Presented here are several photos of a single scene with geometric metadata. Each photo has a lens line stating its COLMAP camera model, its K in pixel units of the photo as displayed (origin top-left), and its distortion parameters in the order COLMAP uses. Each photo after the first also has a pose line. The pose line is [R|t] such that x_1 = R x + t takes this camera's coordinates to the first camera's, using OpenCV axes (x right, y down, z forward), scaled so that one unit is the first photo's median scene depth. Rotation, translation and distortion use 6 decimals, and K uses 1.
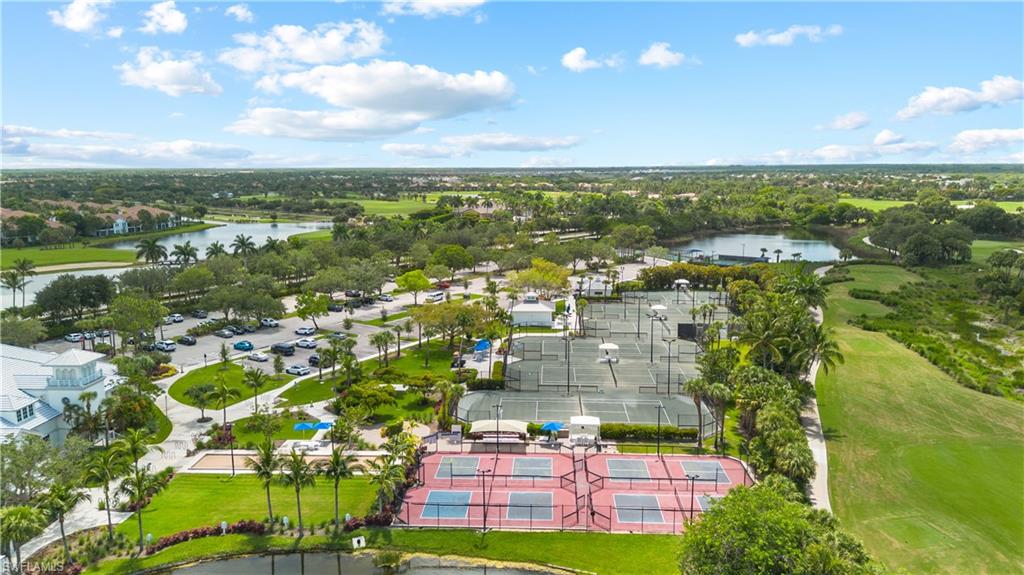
lens RADIAL K [[732.3, 0, 512.0], [0, 732.3, 287.5], [0, 0, 1]] dist [0.002527, -0.003356]
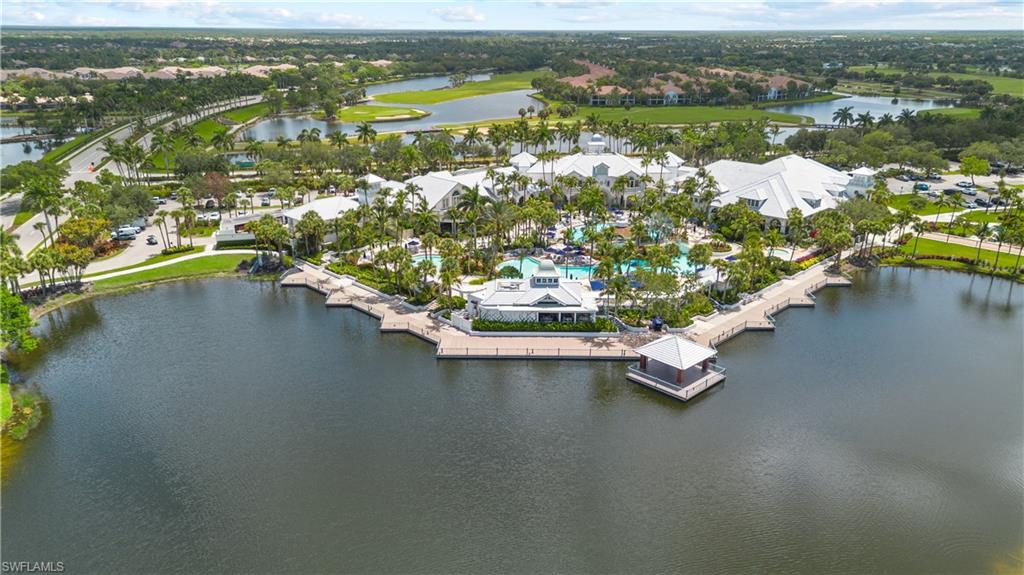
lens RADIAL K [[732.3, 0, 512.0], [0, 732.3, 287.5], [0, 0, 1]] dist [0.002527, -0.003356]
pose [[0.739499, 0.225255, -0.634351, 0.003292], [-0.111338, 0.970301, 0.214757, 0.016174], [0.663887, -0.088185, 0.742615, -0.218882]]
